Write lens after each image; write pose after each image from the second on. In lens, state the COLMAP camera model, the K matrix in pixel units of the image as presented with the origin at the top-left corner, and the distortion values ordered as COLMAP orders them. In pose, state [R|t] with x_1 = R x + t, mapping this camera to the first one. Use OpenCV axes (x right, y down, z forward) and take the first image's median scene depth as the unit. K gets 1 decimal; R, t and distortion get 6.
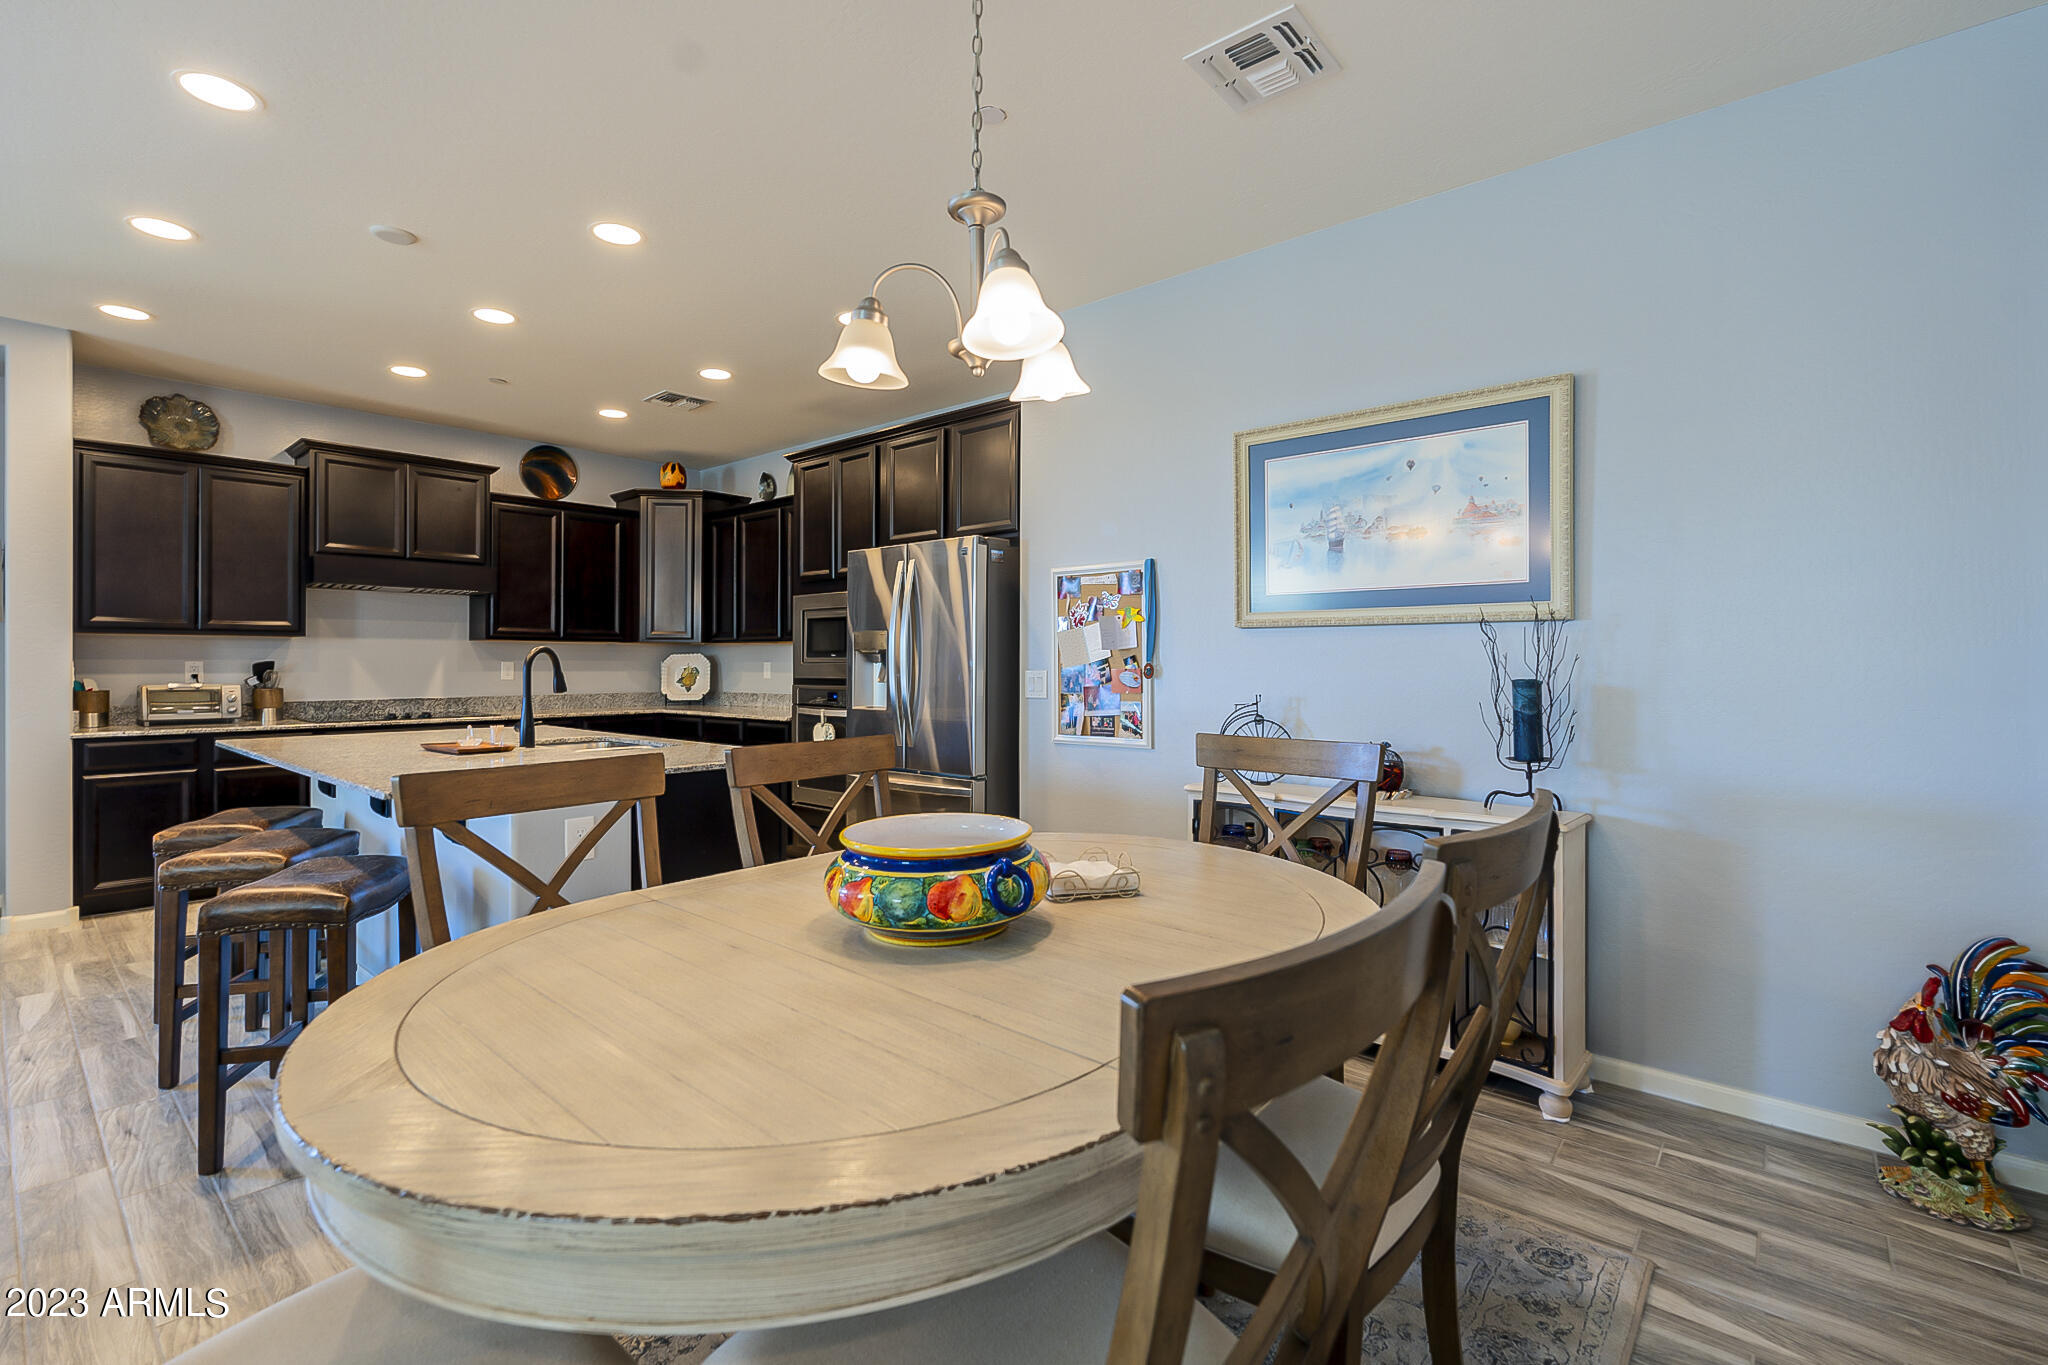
lens RADIAL K [[902.0, 0, 1029.5], [0, 902.0, 663.4], [0, 0, 1]] dist [-0.002833, -0.000223]
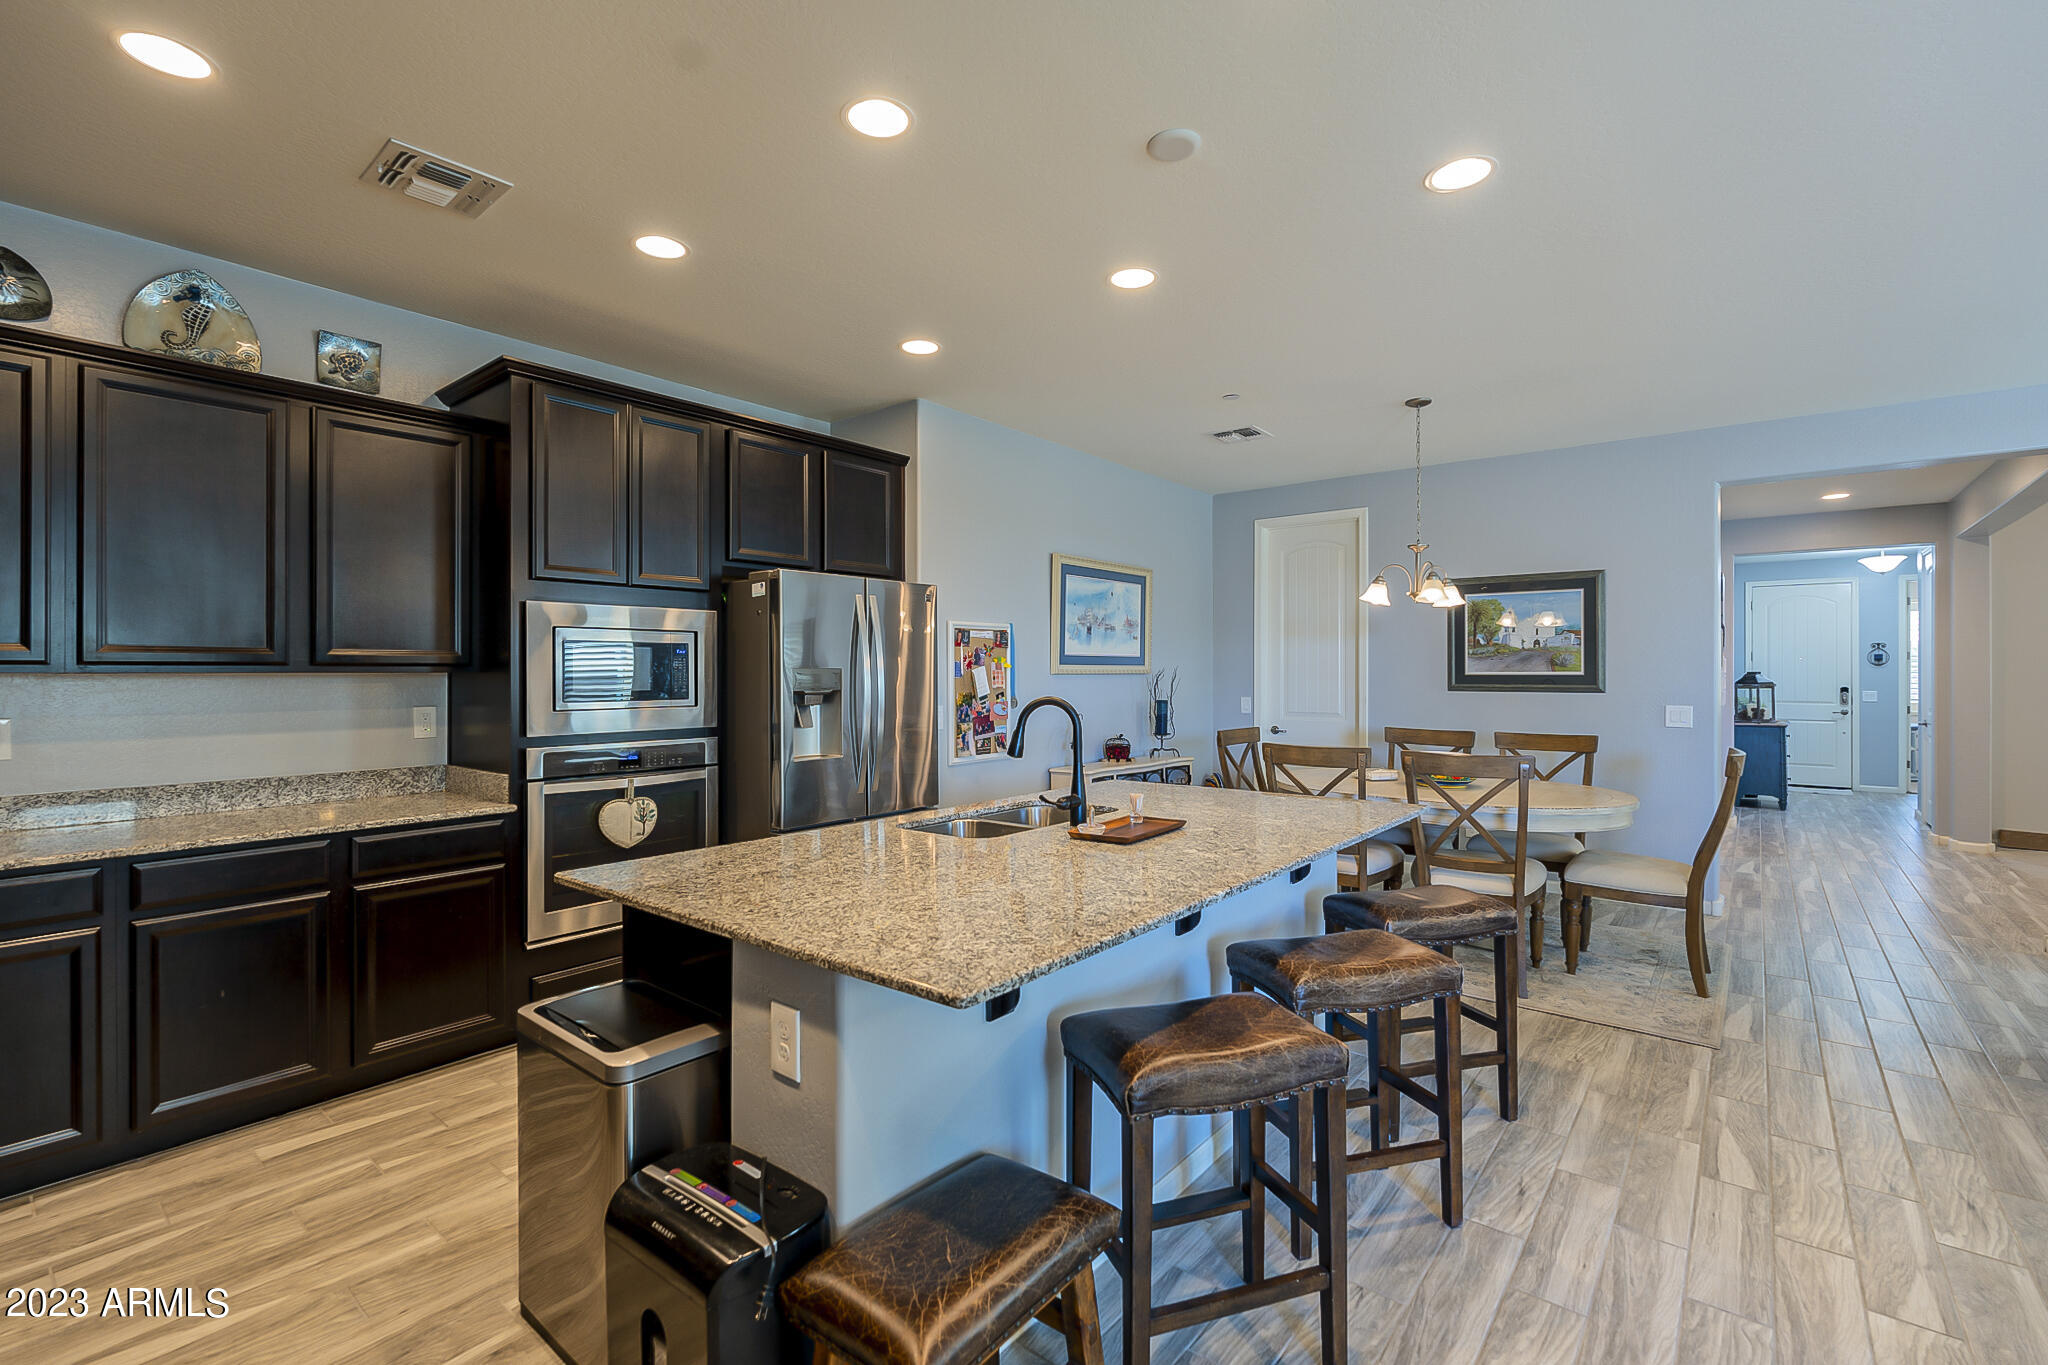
lens RADIAL K [[902.0, 0, 1019.2], [0, 902.0, 678.5], [0, 0, 1]] dist [-0.002833, -0.000223]
pose [[-0.017604, -0.006003, 0.999827, -1.369689], [0.002266, 0.999979, 0.006044, -0.040948], [-0.999842, 0.002372, -0.017590, 1.082780]]
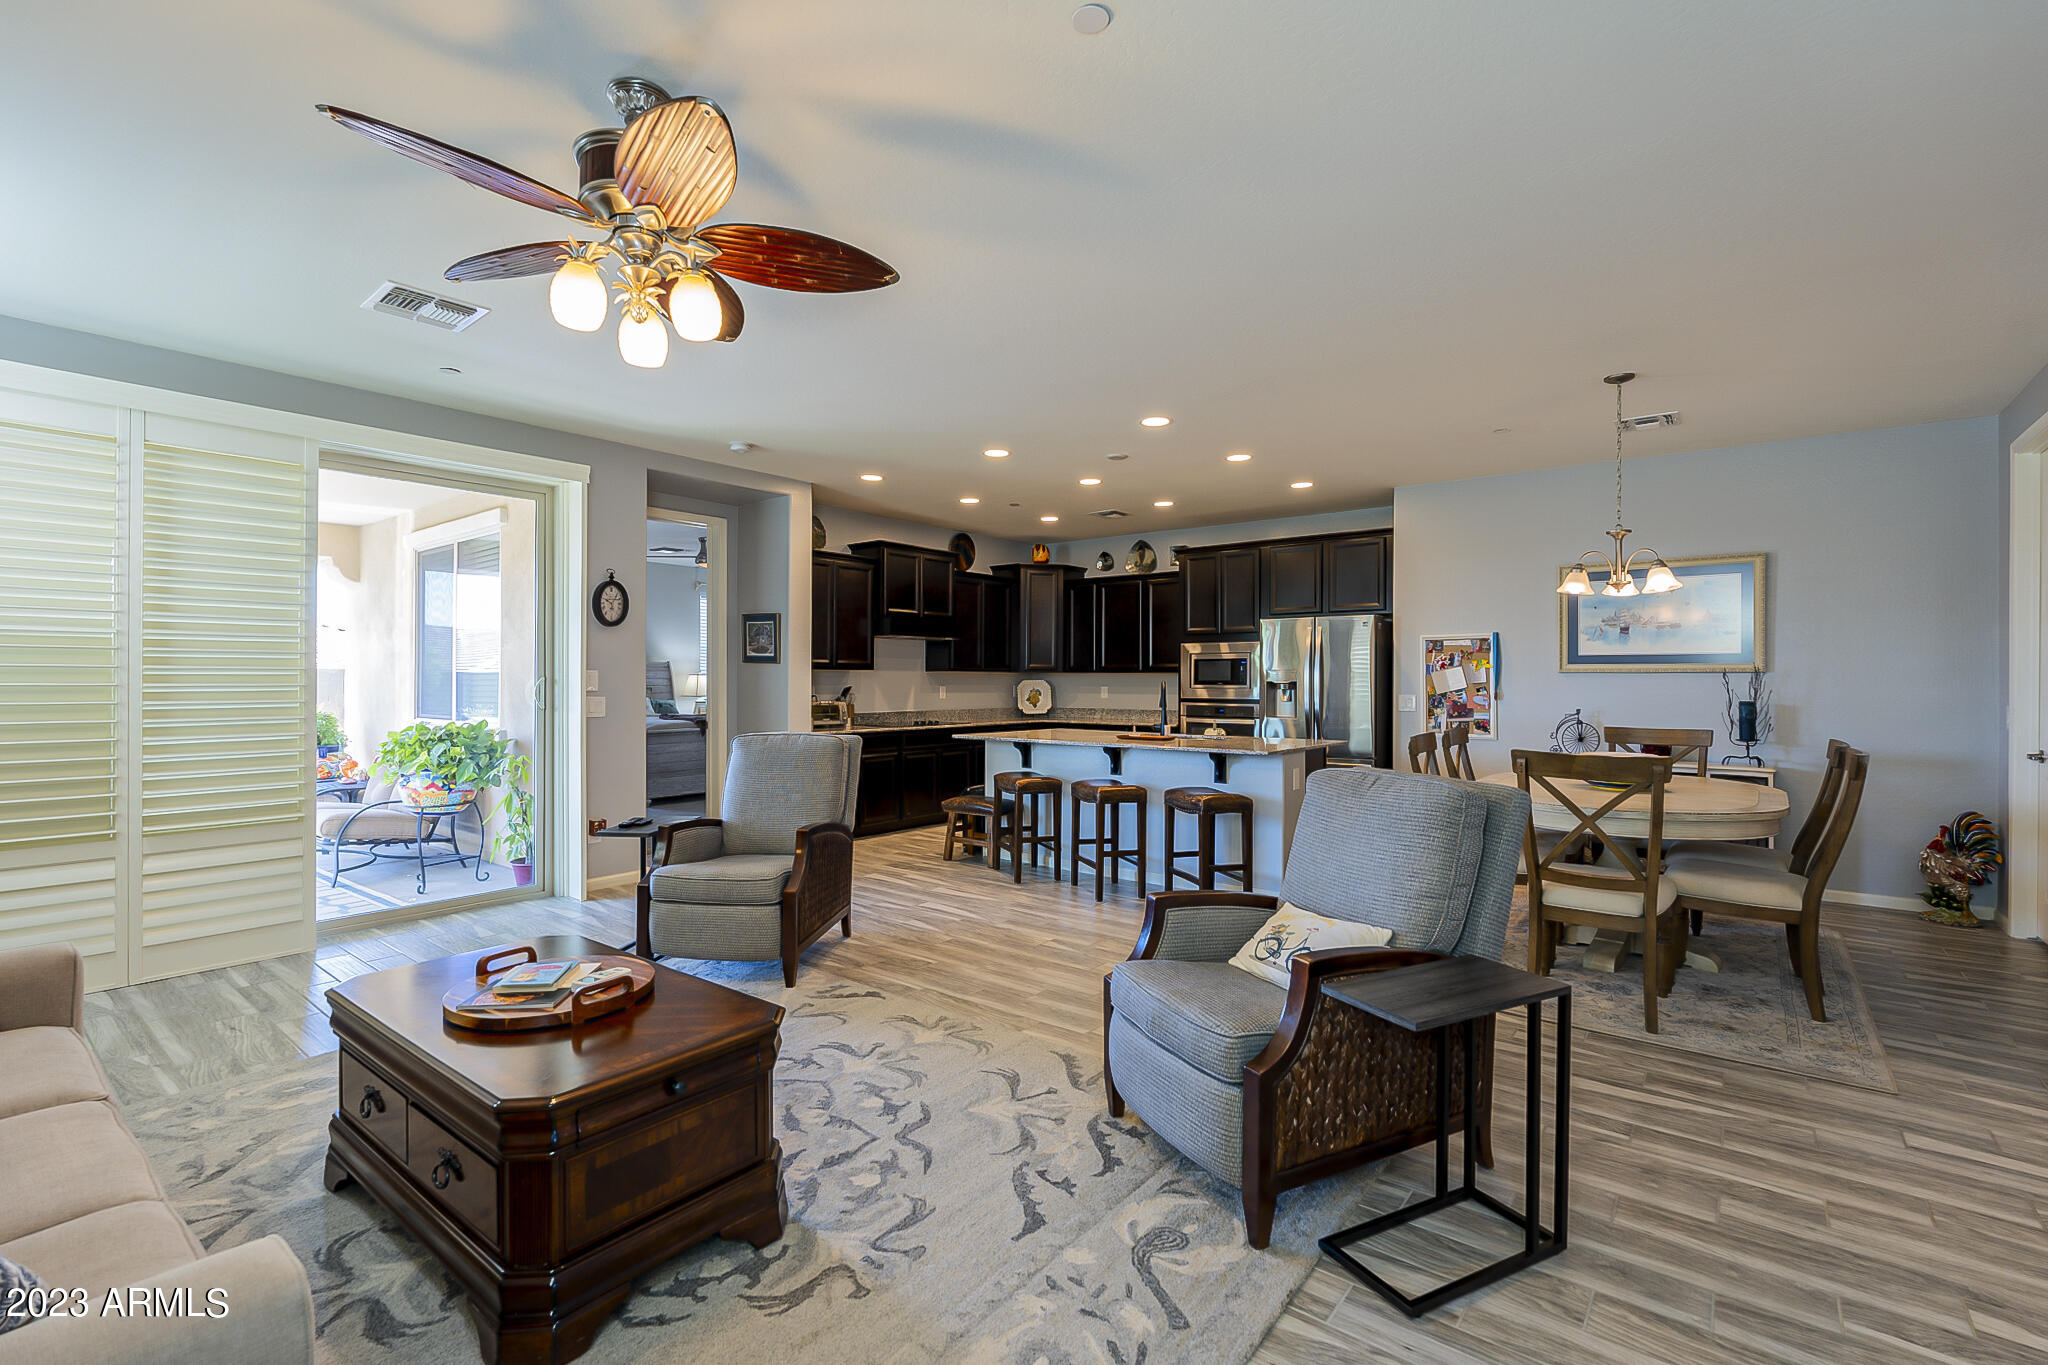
lens RADIAL K [[902.0, 0, 1023.5], [0, 902.0, 676.2], [0, 0, 1]] dist [-0.002833, -0.000223]
pose [[0.999521, 0.004553, 0.030608, -0.903008], [-0.004342, 0.999966, -0.006955, -0.014192], [-0.030639, 0.006819, 0.999507, -0.784007]]
